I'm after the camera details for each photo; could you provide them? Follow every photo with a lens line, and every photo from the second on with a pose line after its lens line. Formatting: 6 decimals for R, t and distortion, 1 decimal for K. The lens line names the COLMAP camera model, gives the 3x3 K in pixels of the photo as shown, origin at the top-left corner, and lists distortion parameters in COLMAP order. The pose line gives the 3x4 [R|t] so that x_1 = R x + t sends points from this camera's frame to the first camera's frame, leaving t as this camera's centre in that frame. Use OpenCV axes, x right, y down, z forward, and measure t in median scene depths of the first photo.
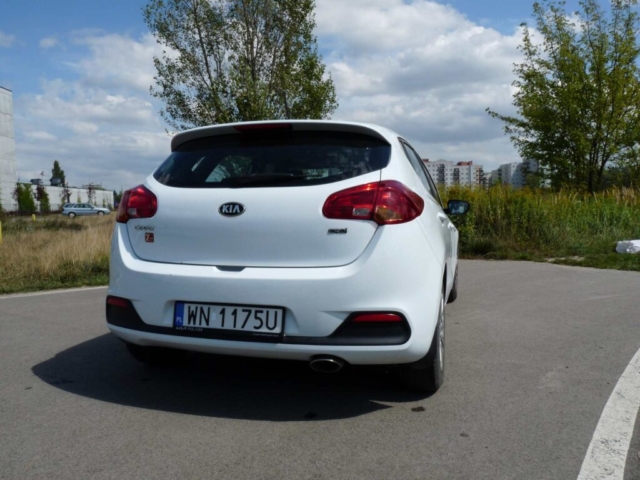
lens RADIAL K [[517.5, 0, 318.9], [0, 517.5, 241.4], [0, 0, 1]] dist [-0.011245, -0.012485]
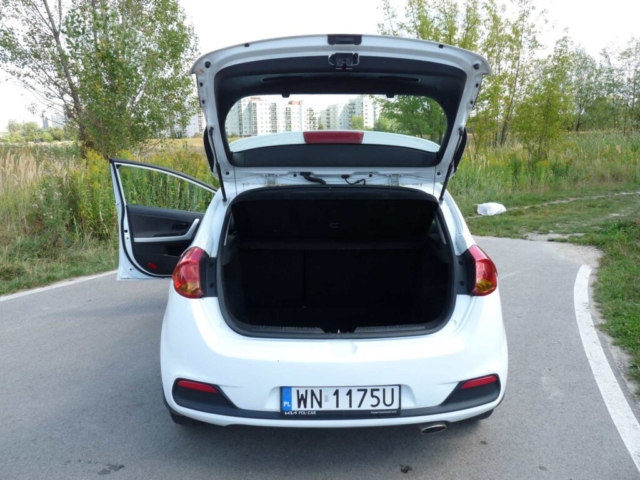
lens RADIAL K [[517.5, 0, 318.7], [0, 517.5, 241.5], [0, 0, 1]] dist [-0.011245, -0.012485]
pose [[0.948685, -0.053967, 0.311584, -0.501915], [0.016612, 0.992474, 0.121320, -0.267830], [-0.315787, -0.109919, 0.942442, 0.107541]]
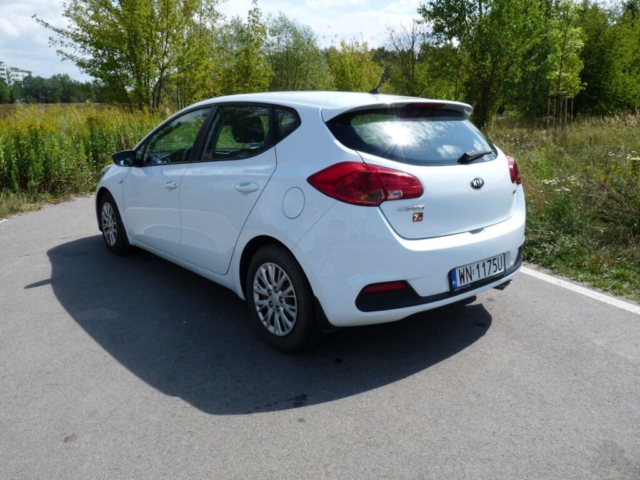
lens RADIAL K [[517.5, 0, 317.9], [0, 517.5, 235.2], [0, 0, 1]] dist [-0.011245, -0.012485]
pose [[0.548371, -0.184443, 0.815641, -1.374358], [0.051728, 0.980987, 0.187055, -0.187501], [-0.834634, -0.060384, 0.547485, 0.633050]]
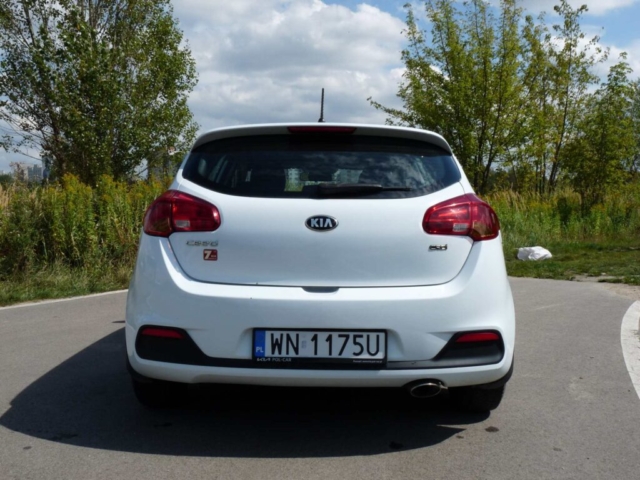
lens RADIAL K [[623.3, 0, 314.6], [0, 623.3, 245.9], [0, 0, 1]] dist [-0.012164, 0.000000]
pose [[0.959629, -0.003734, 0.281243, -0.479269], [0.003721, 0.999993, 0.000578, -0.023191], [-0.281243, 0.000492, 0.959637, -0.030271]]
